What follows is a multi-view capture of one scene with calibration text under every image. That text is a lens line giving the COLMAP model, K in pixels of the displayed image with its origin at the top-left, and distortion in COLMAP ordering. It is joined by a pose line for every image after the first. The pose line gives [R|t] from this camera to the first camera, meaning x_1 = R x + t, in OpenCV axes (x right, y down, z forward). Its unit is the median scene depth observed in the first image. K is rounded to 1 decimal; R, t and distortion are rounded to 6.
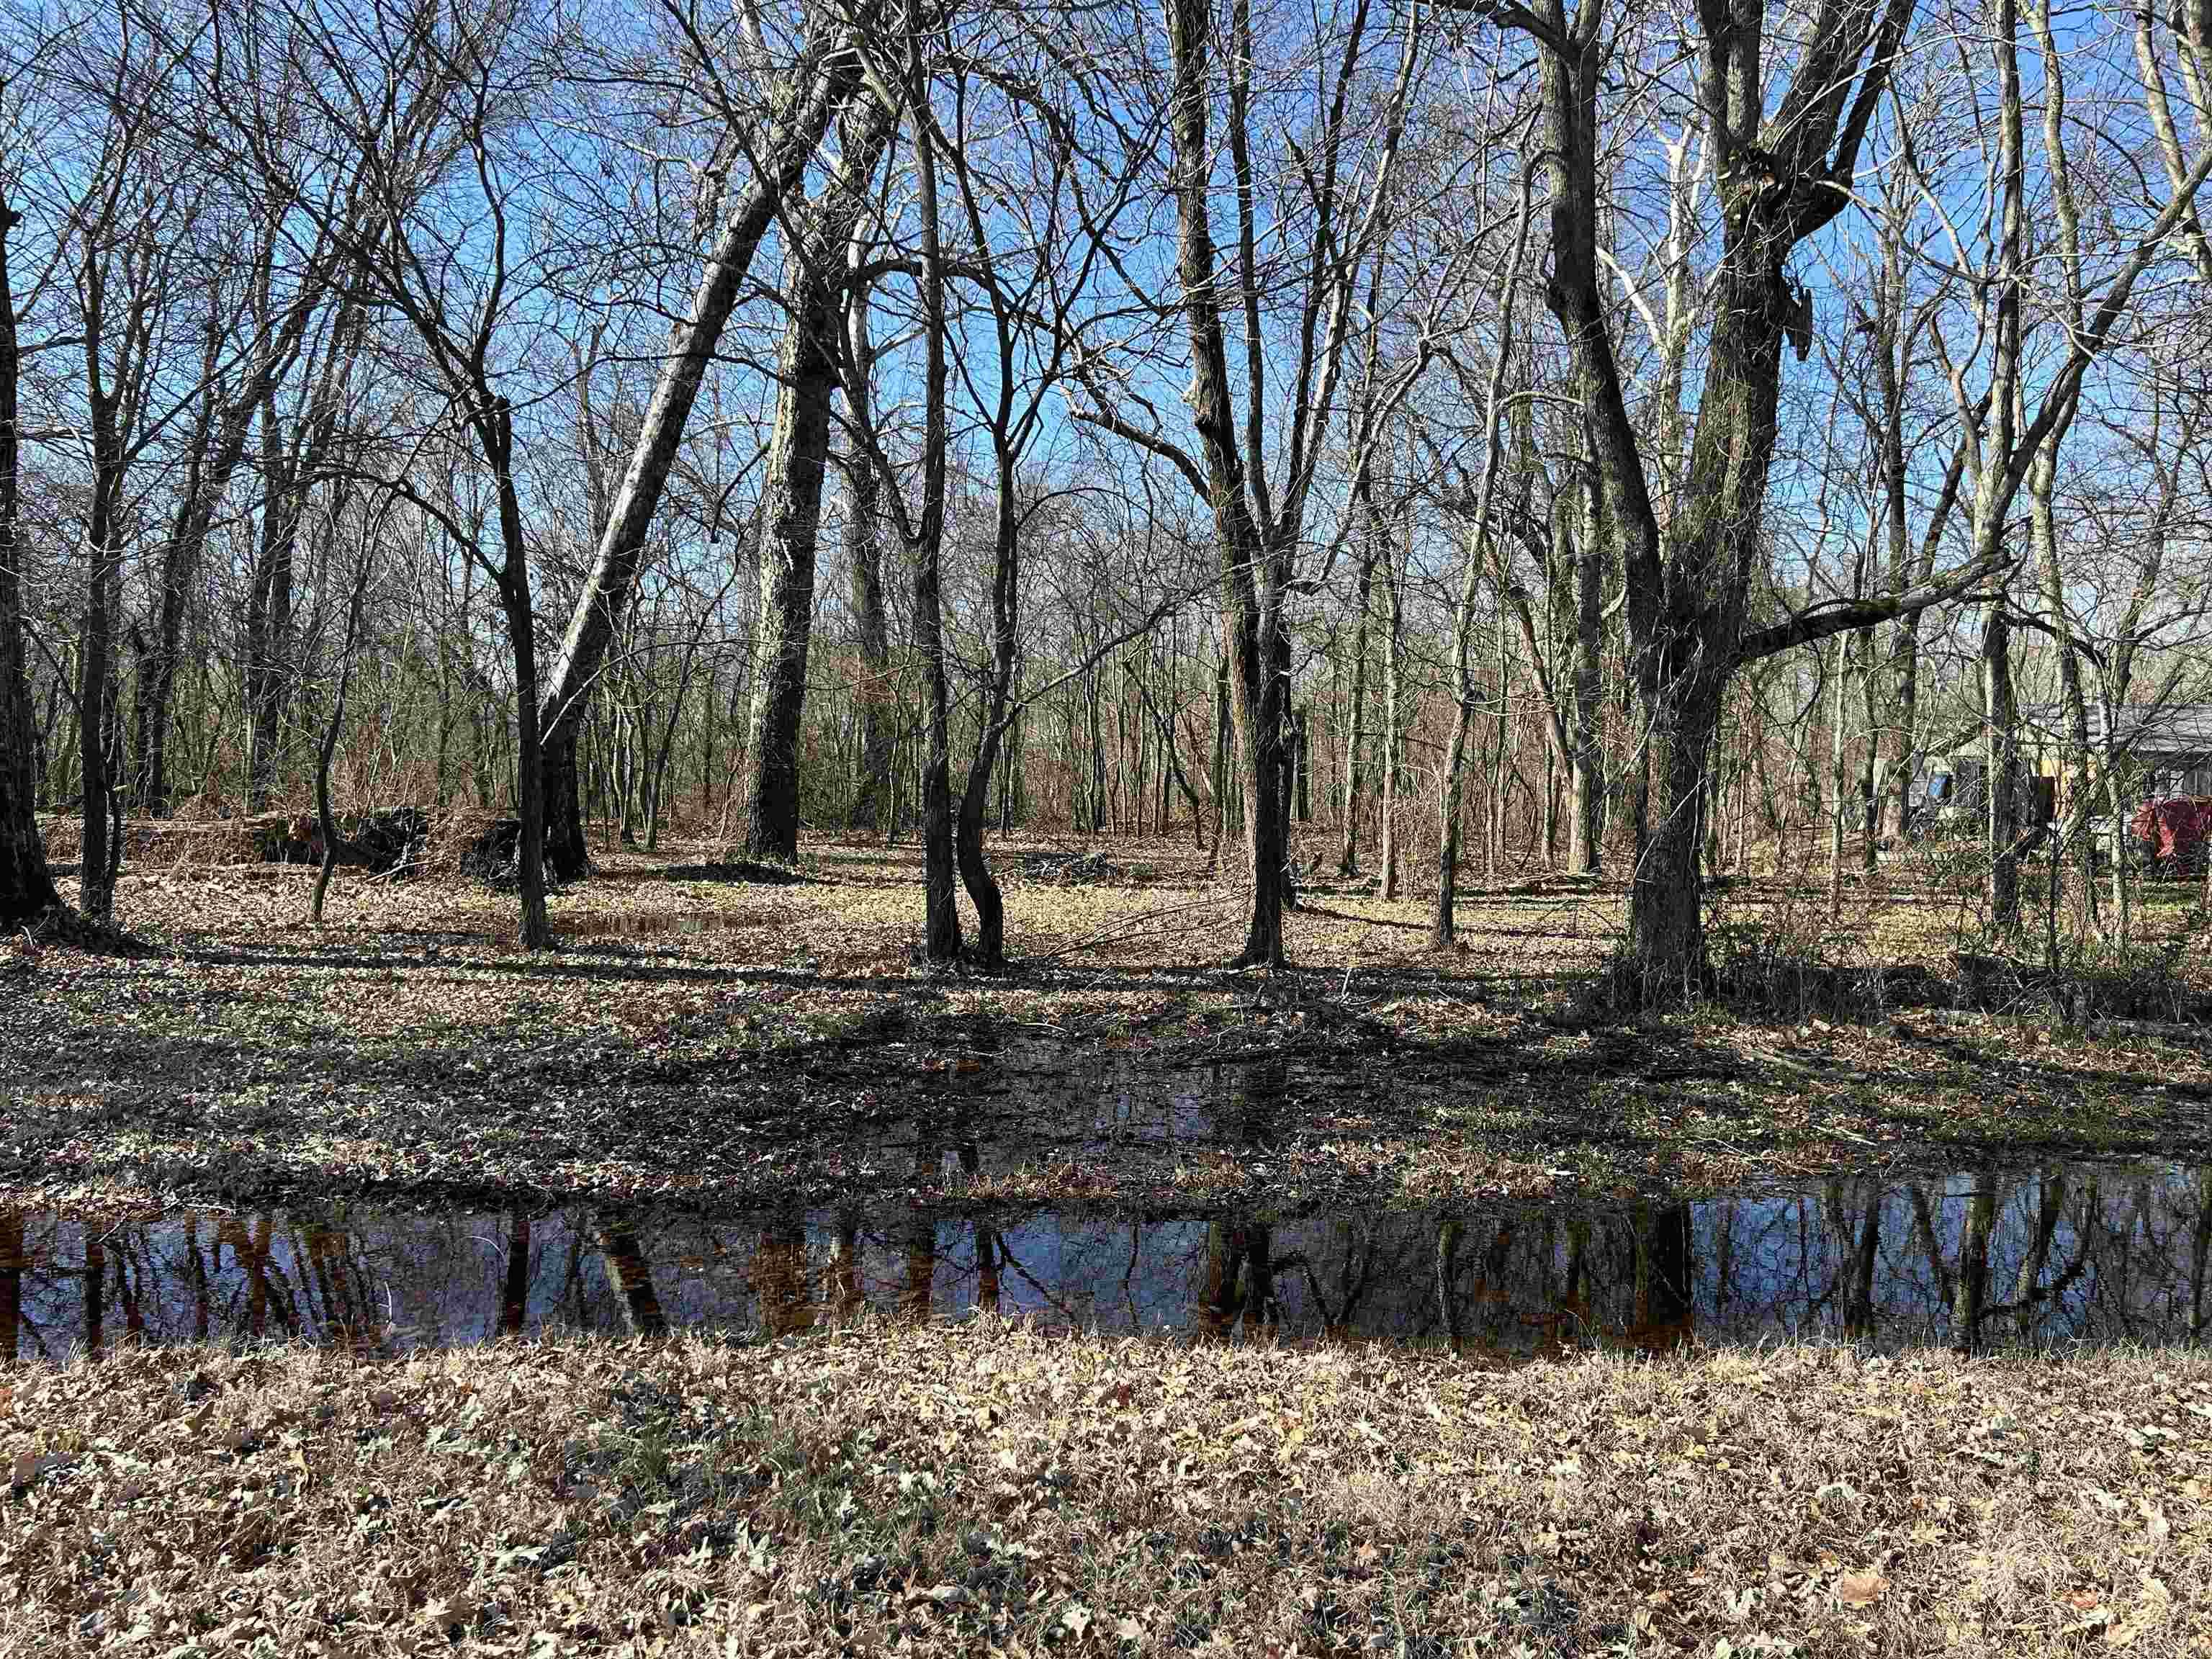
lens RADIAL K [[1687.8, 0, 1115.5], [0, 1687.8, 816.0], [0, 0, 1]] dist [0.045543, -0.038677]
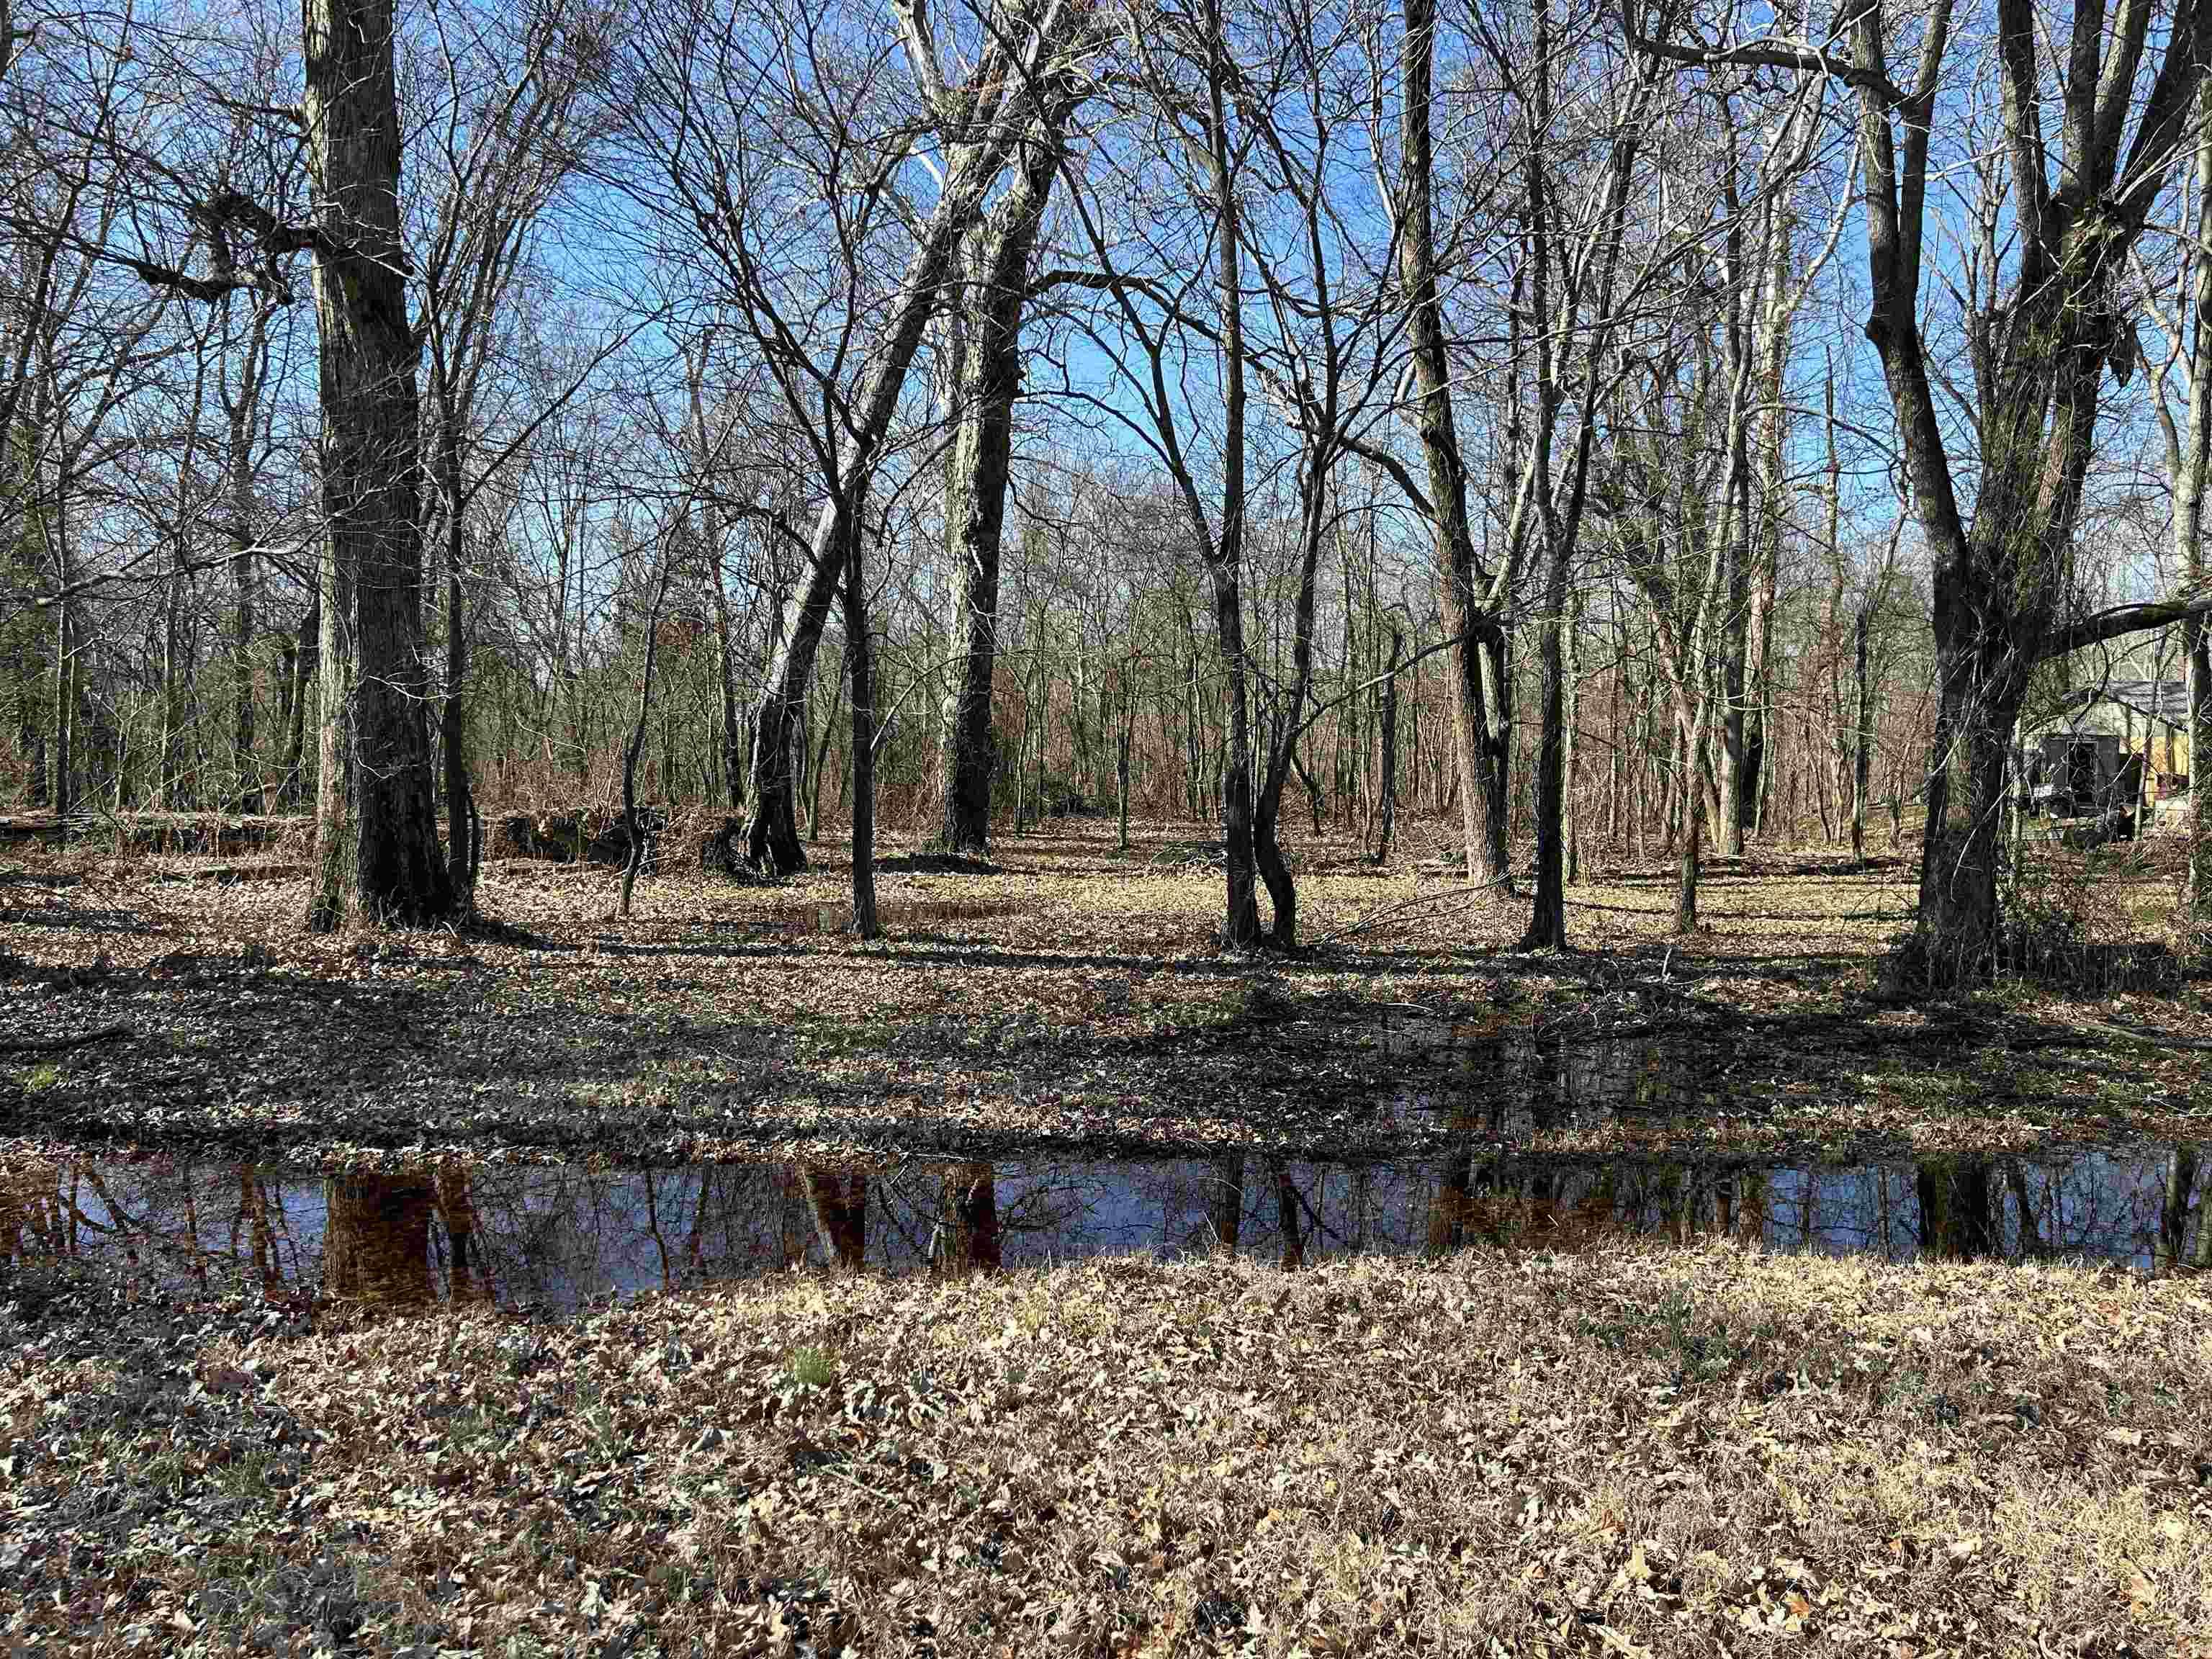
lens RADIAL K [[1687.8, 0, 1093.3], [0, 1687.8, 841.9], [0, 0, 1]] dist [0.045543, -0.038677]
pose [[0.999812, -0.009925, -0.016650, -0.176864], [0.010340, 0.999634, 0.025014, -0.009124], [0.016396, -0.025181, 0.999548, -0.078554]]
